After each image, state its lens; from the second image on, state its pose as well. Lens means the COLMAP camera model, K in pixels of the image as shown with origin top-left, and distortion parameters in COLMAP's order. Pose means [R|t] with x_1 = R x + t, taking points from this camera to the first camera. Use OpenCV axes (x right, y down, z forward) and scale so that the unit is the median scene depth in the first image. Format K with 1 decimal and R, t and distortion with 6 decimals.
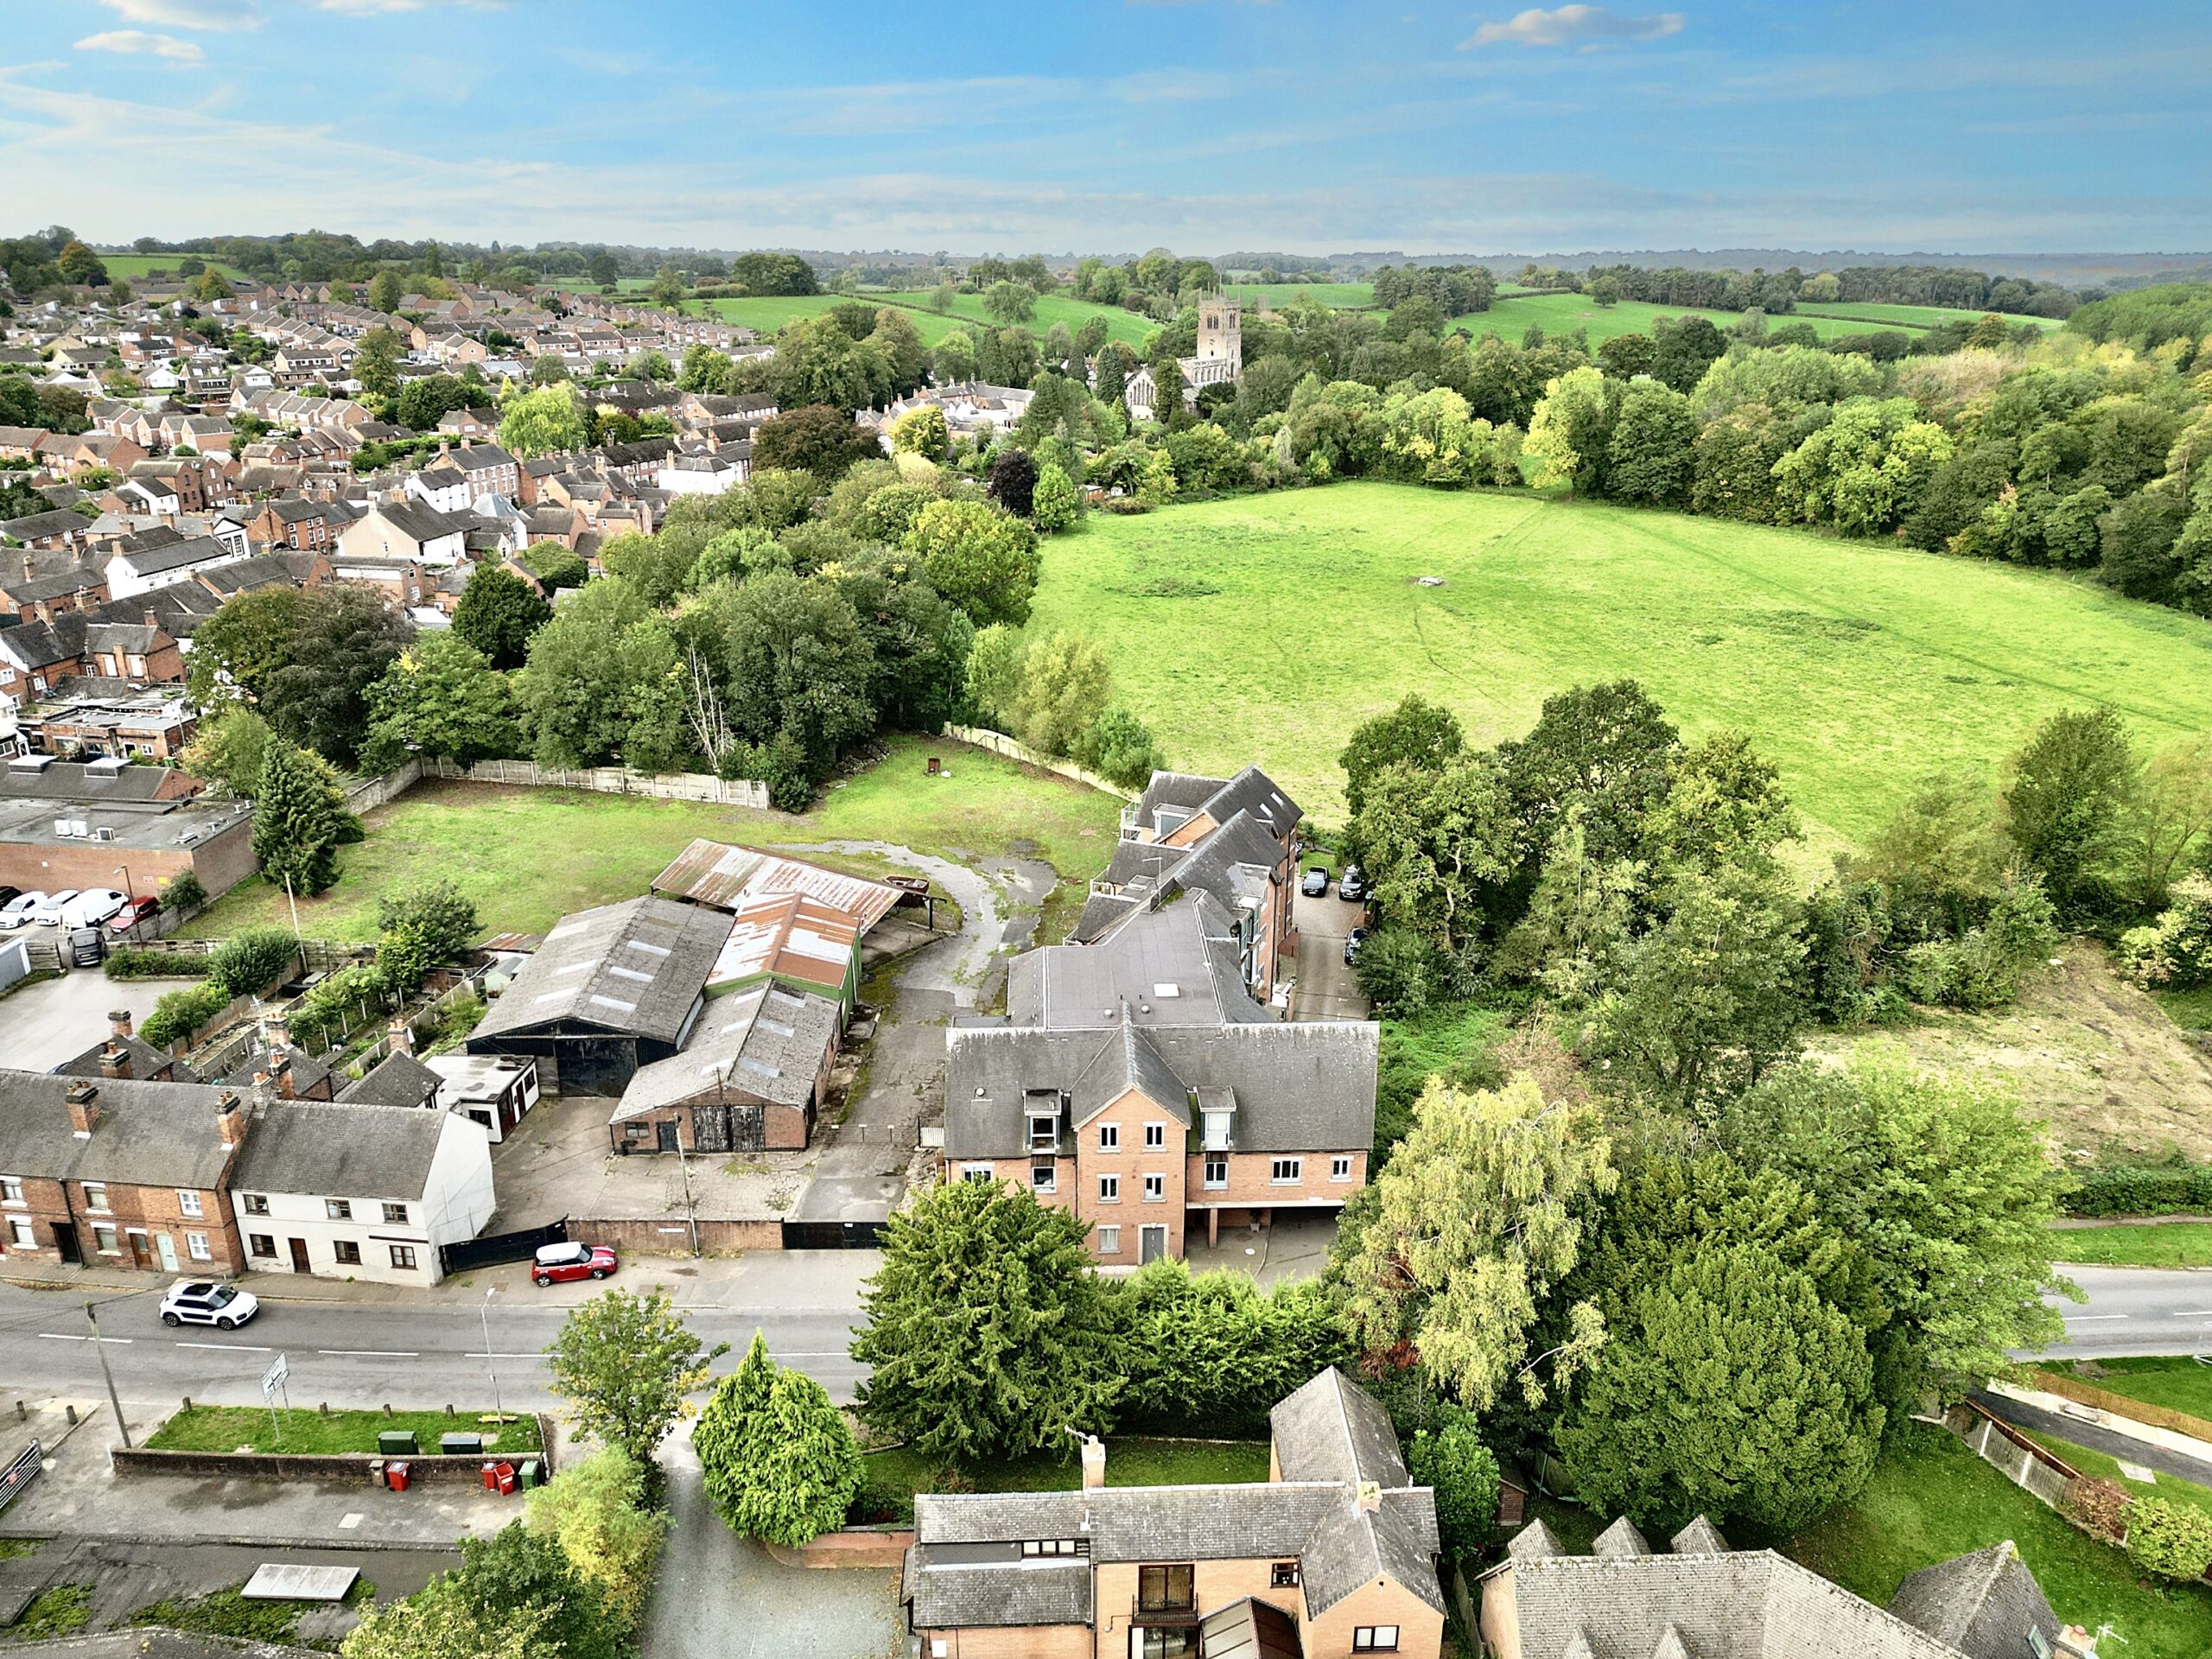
lens RADIAL K [[1549.9, 0, 1106.0], [0, 1549.9, 829.5], [0, 0, 1]] dist [0.004905, -0.004043]
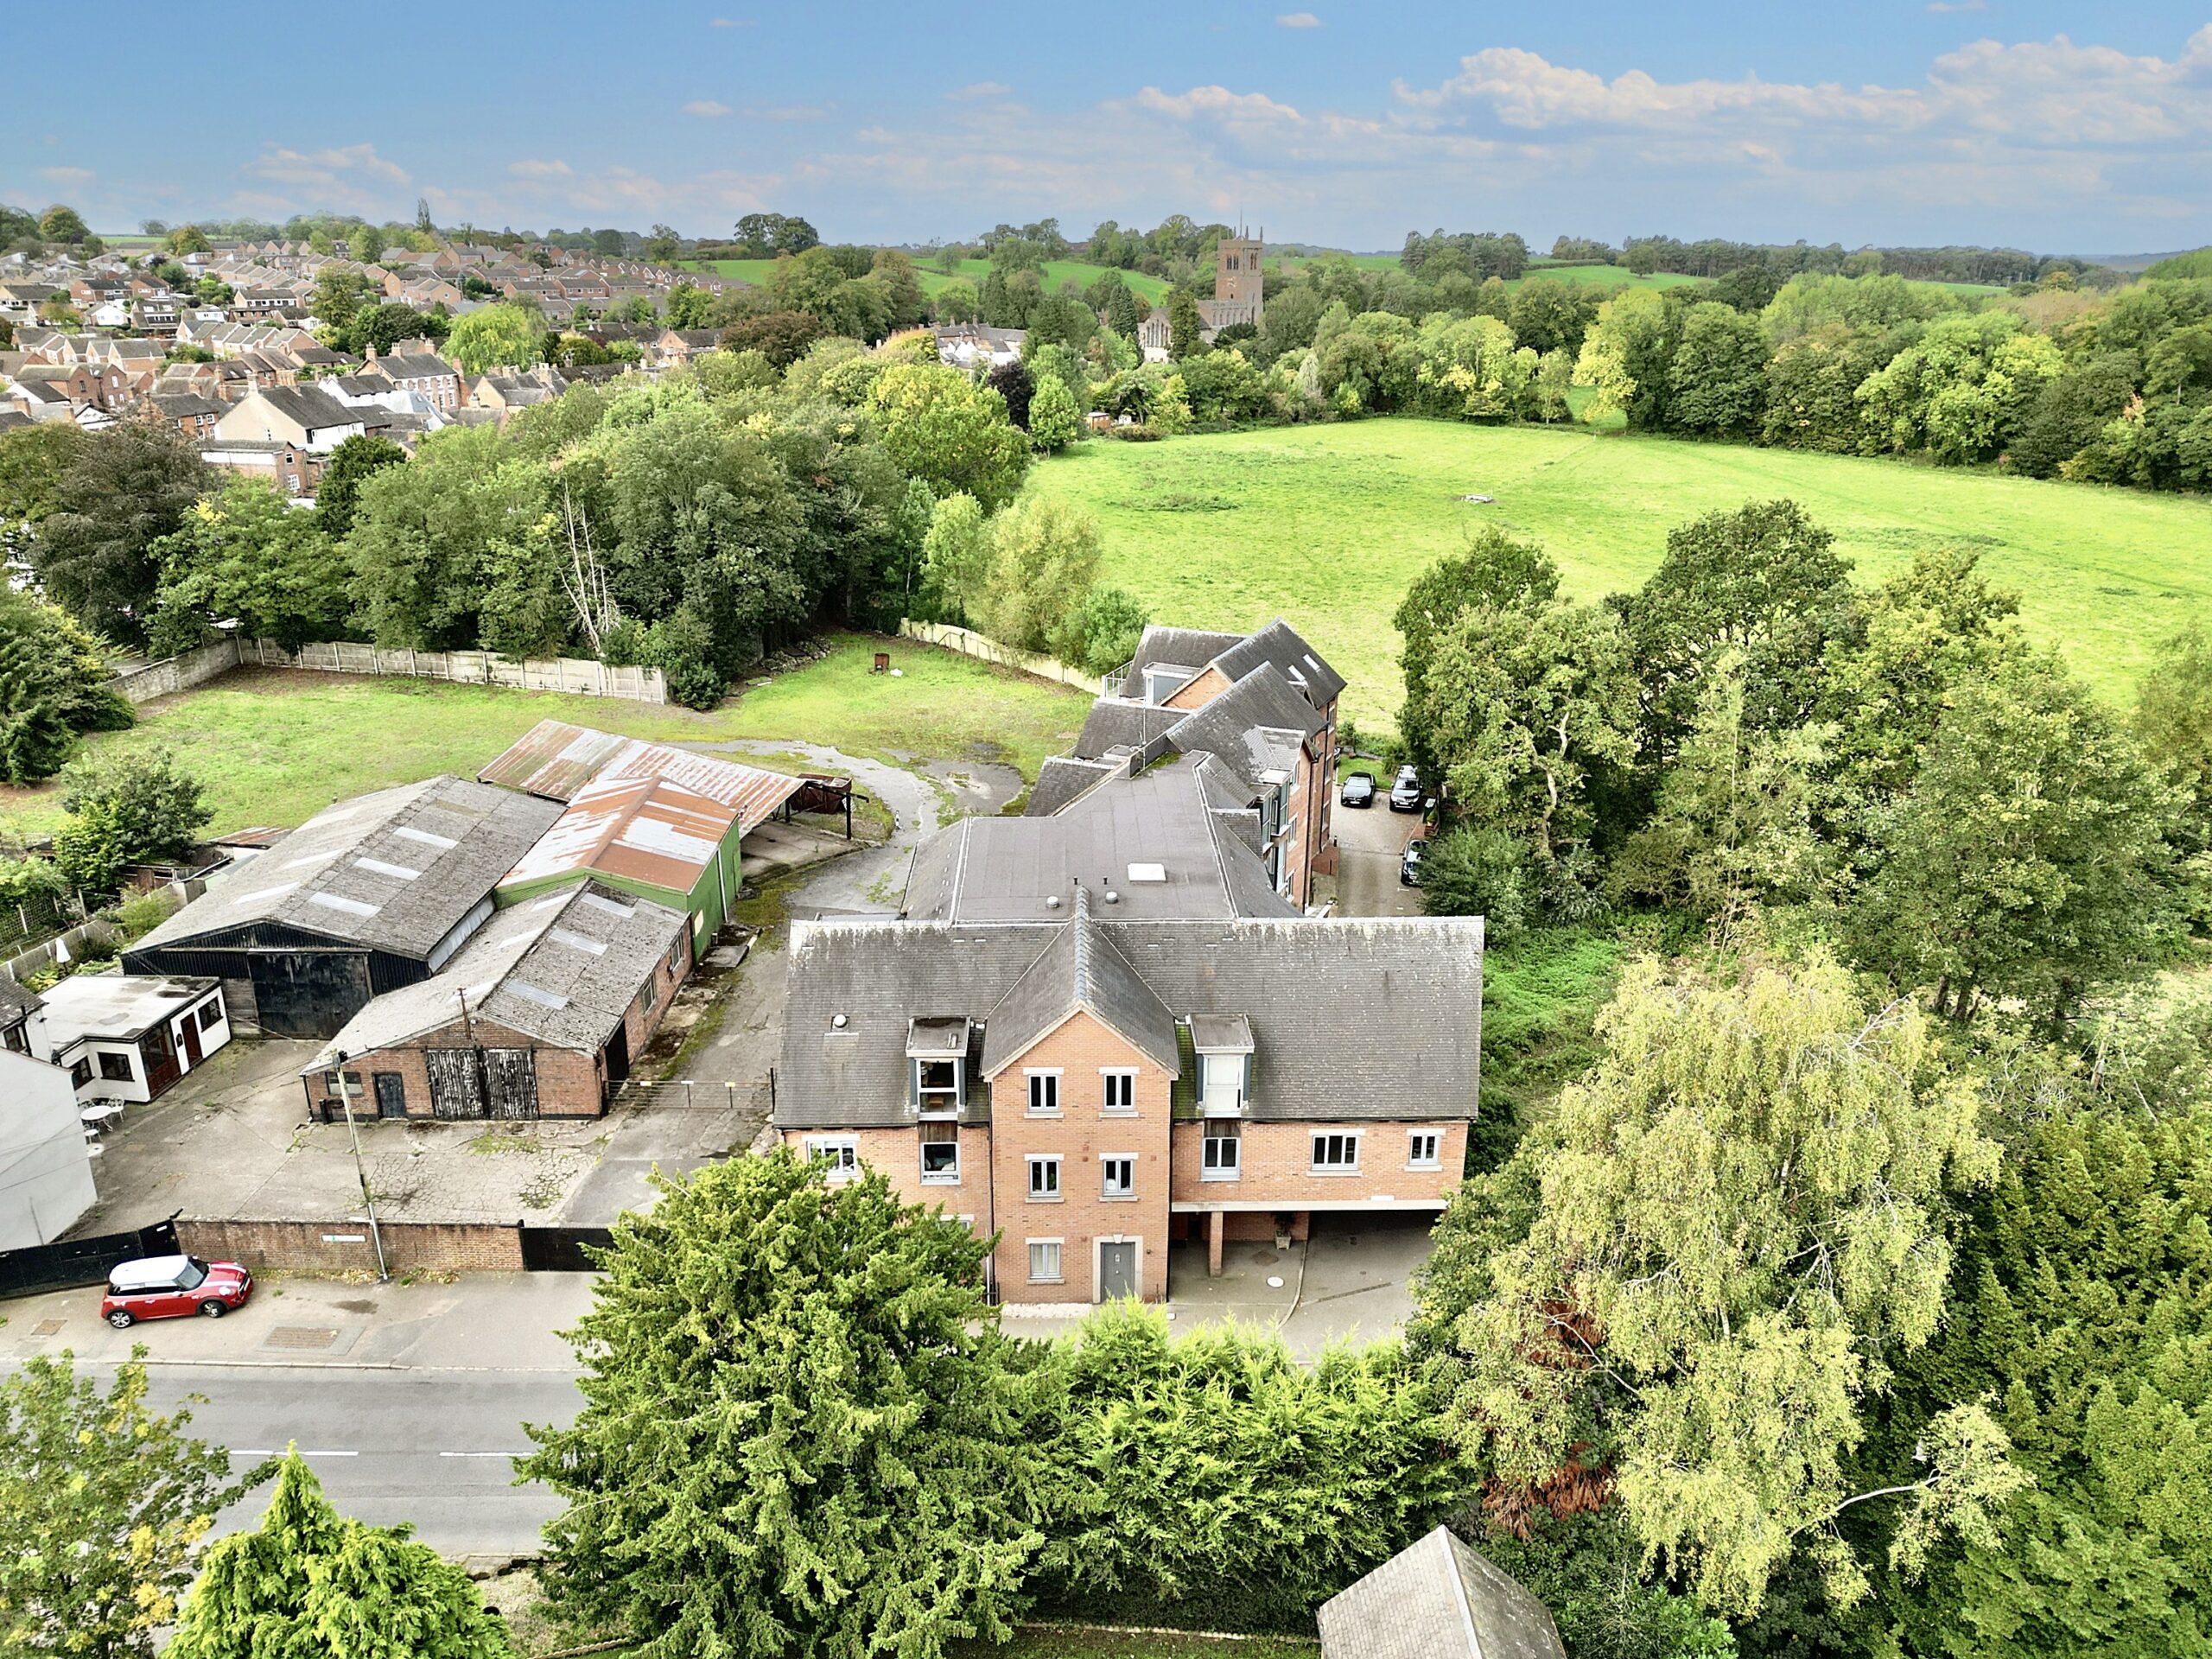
lens RADIAL K [[1555.4, 0, 1106.0], [0, 1555.4, 829.5], [0, 0, 1]] dist [-0.008886, 0.001413]
pose [[0.999917, 0.006150, -0.011339, 0.025043], [-0.006169, 0.999980, -0.001619, 0.074535], [0.011329, 0.001689, 0.999934, 0.303545]]
